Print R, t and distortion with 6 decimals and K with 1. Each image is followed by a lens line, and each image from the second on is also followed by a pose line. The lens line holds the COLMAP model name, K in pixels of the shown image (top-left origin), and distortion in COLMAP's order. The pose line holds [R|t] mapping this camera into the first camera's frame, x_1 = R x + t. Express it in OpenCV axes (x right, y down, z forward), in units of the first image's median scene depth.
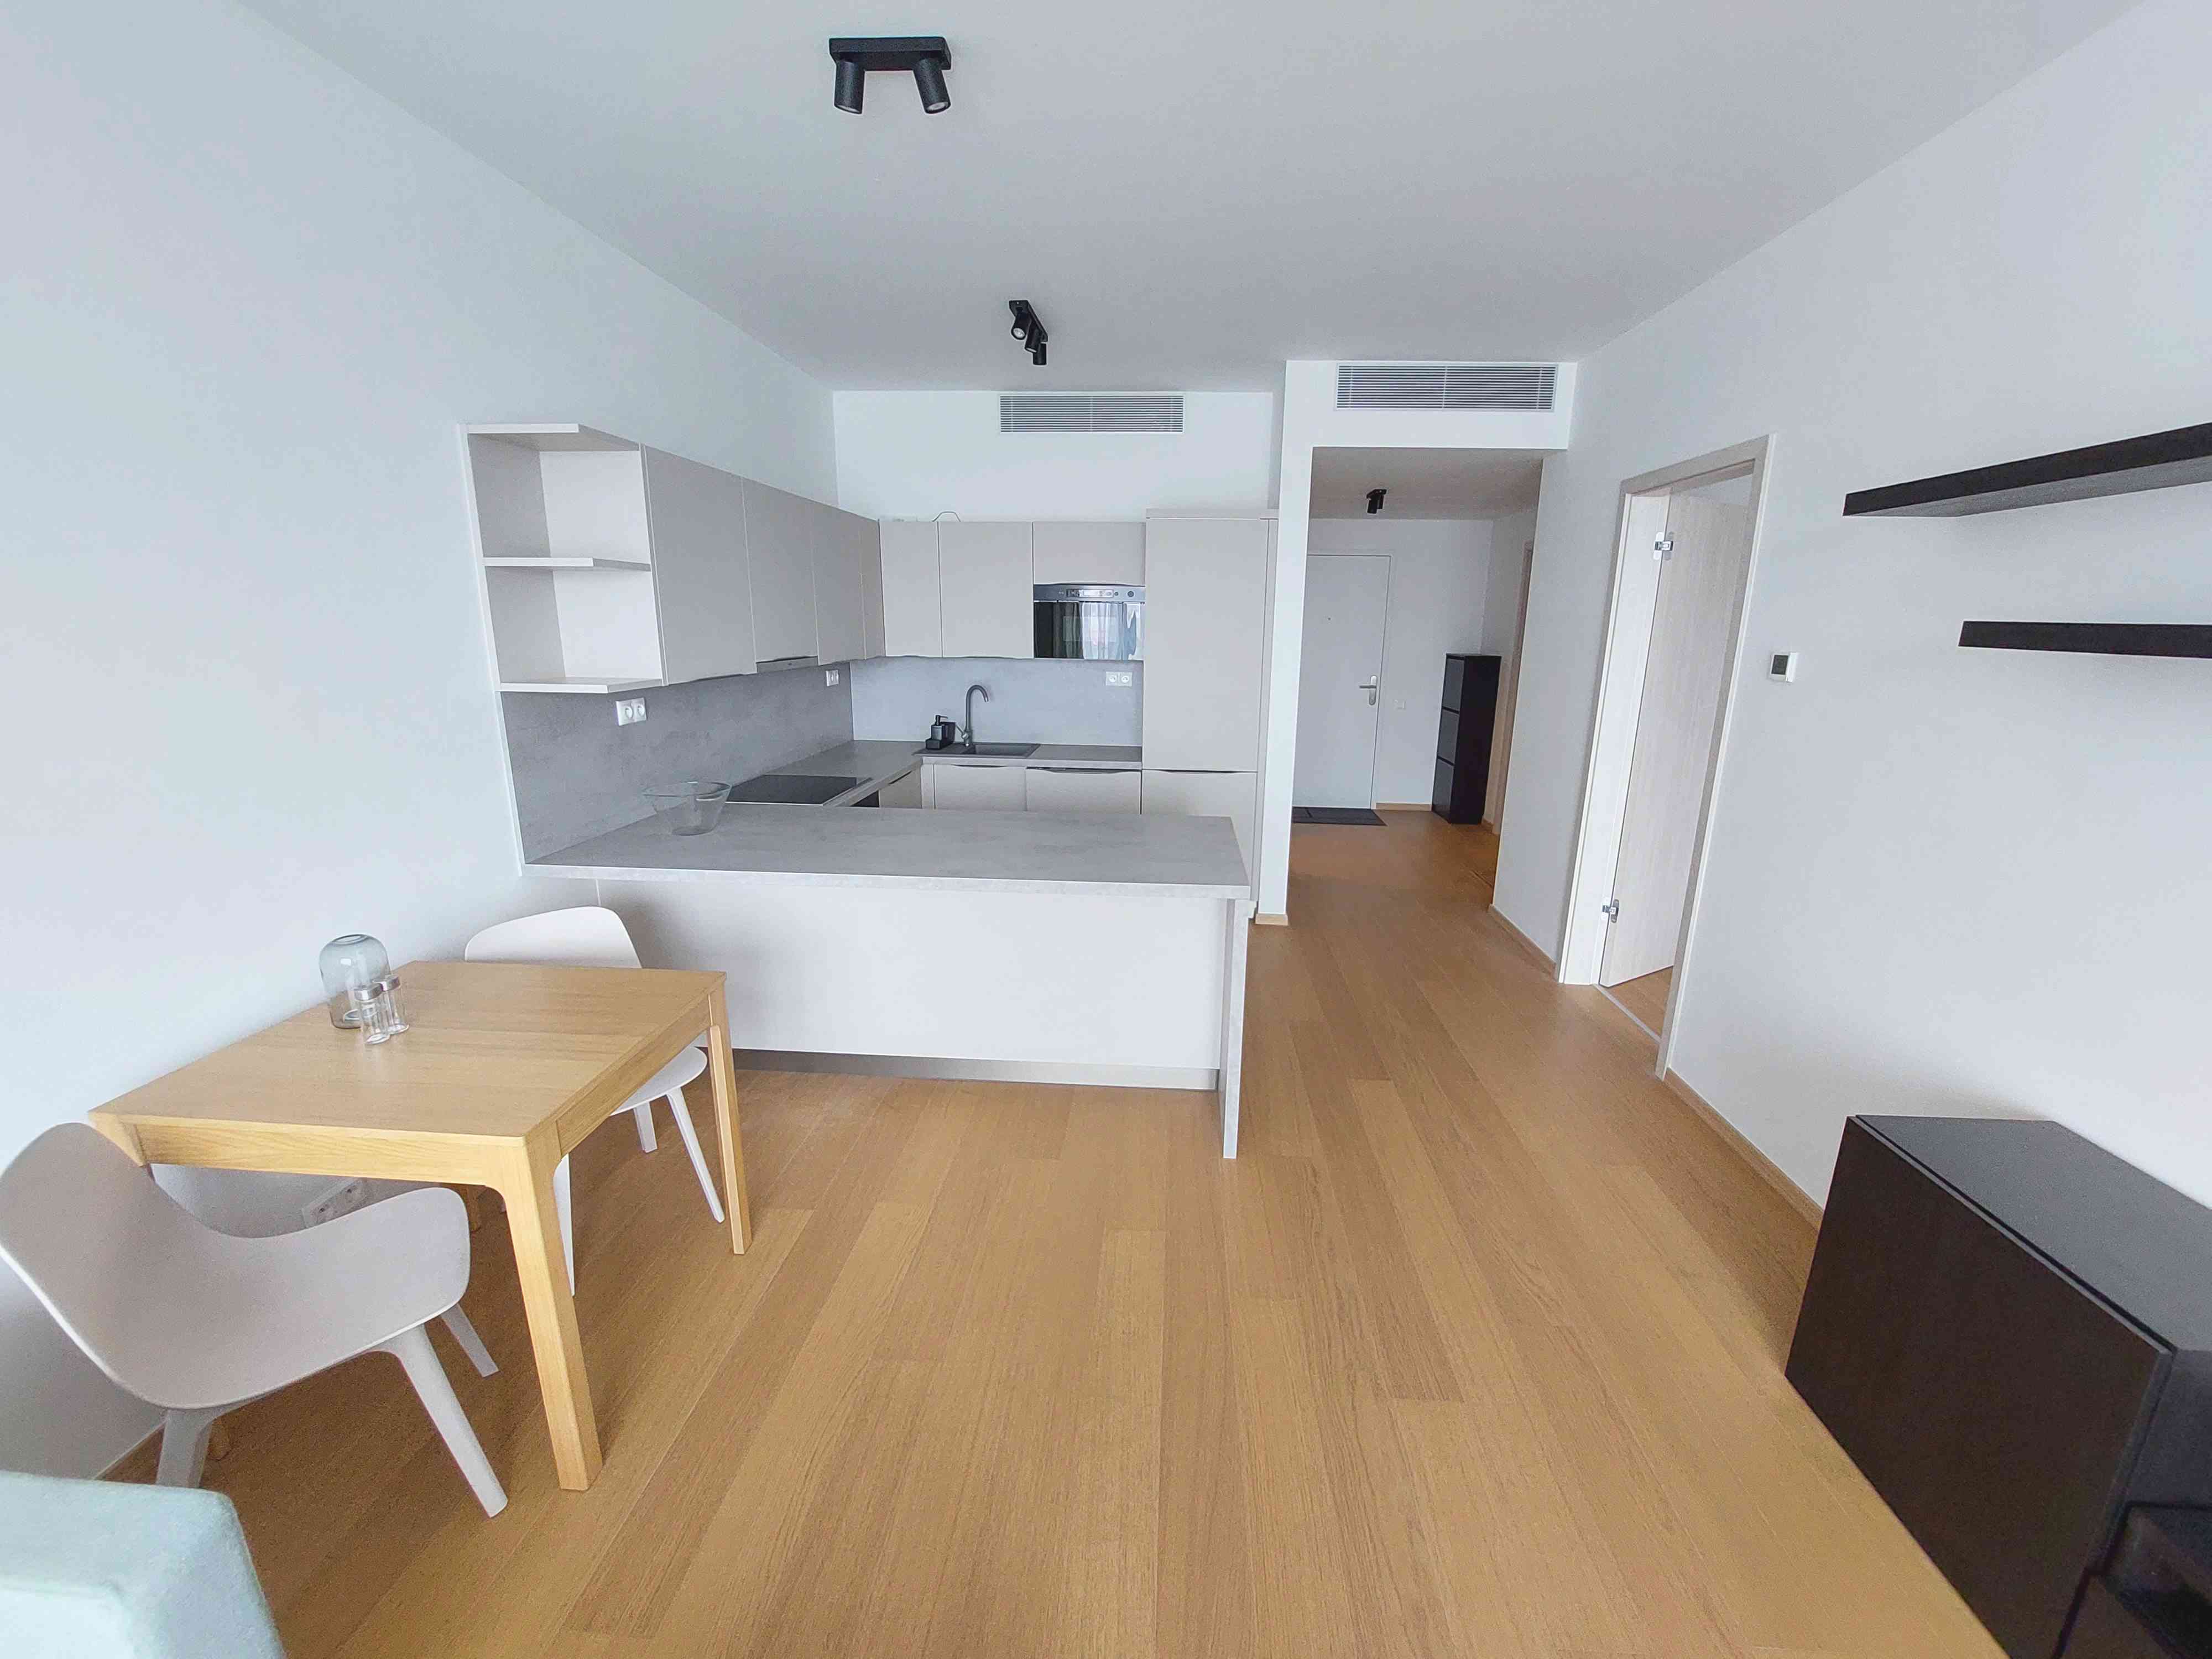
lens RADIAL K [[890.5, 0, 1103.9], [0, 890.5, 838.0], [0, 0, 1]] dist [-0.003611, 0.000770]
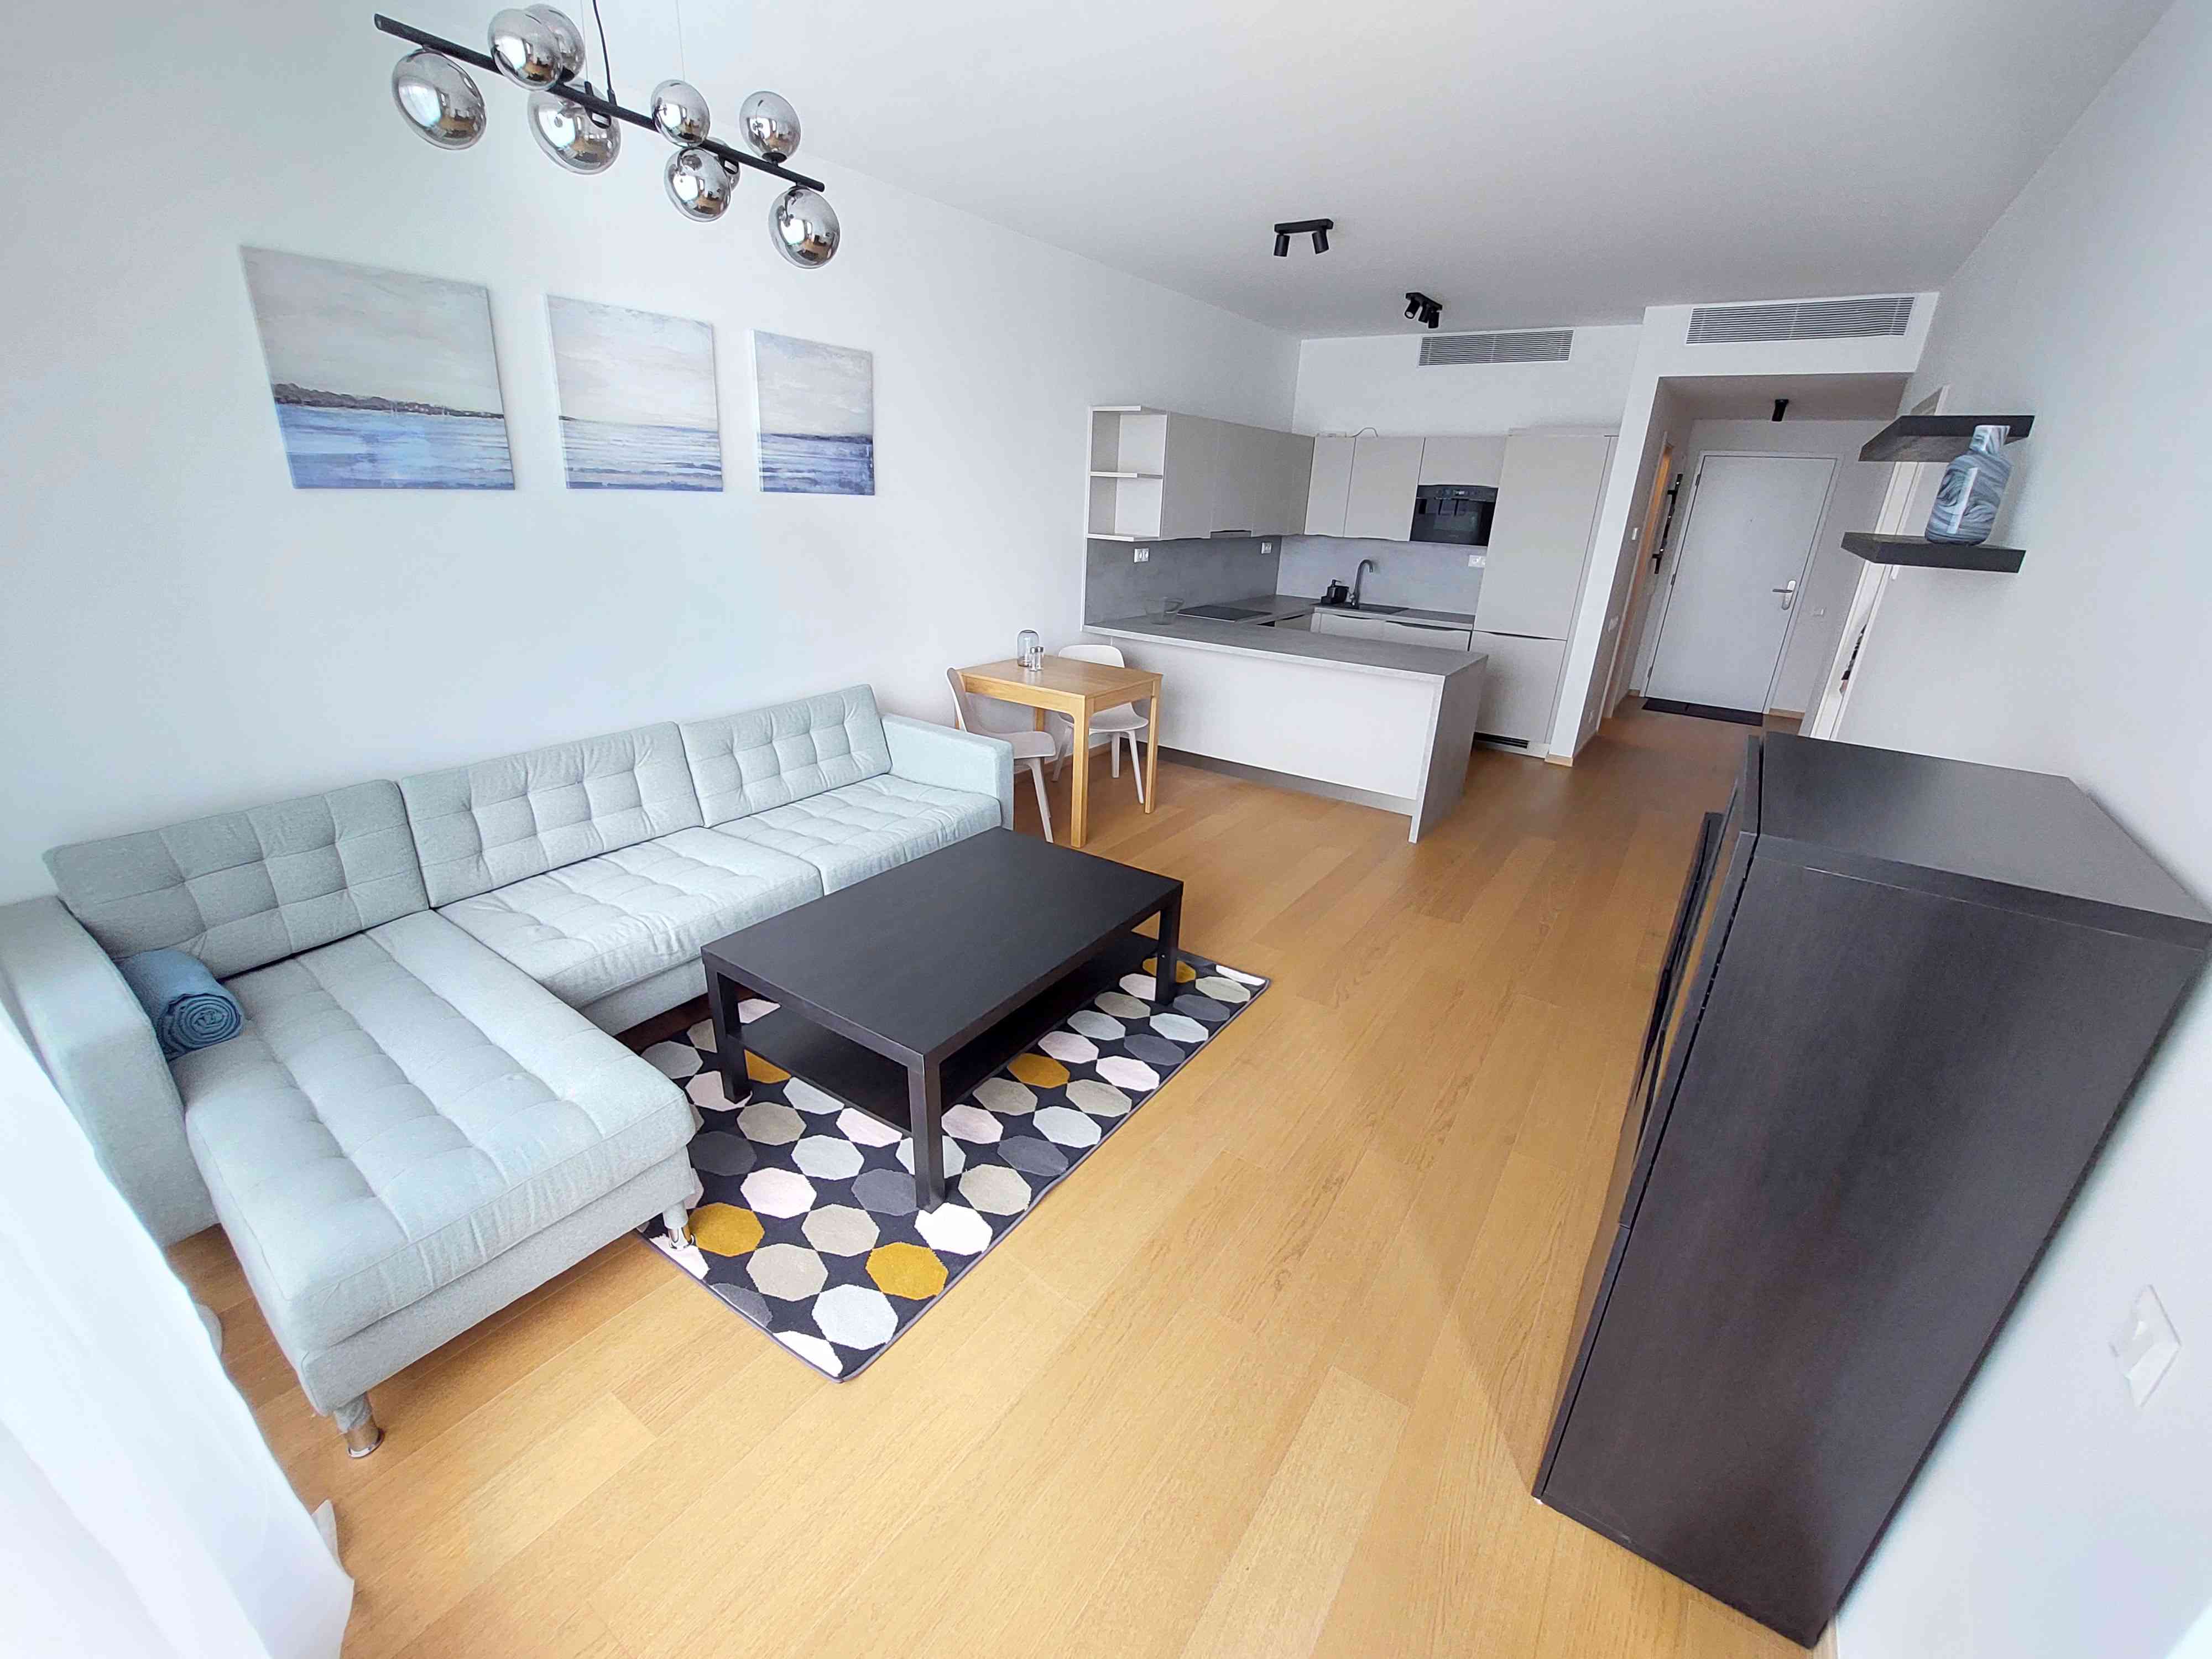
lens RADIAL K [[890.5, 0, 1099.3], [0, 890.5, 824.1], [0, 0, 1]] dist [-0.003611, 0.000770]
pose [[0.860663, 0.198872, -0.468731, 0.281961], [-0.149748, 0.978721, 0.140288, 0.120169], [0.486657, -0.050549, 0.872130, -0.519194]]
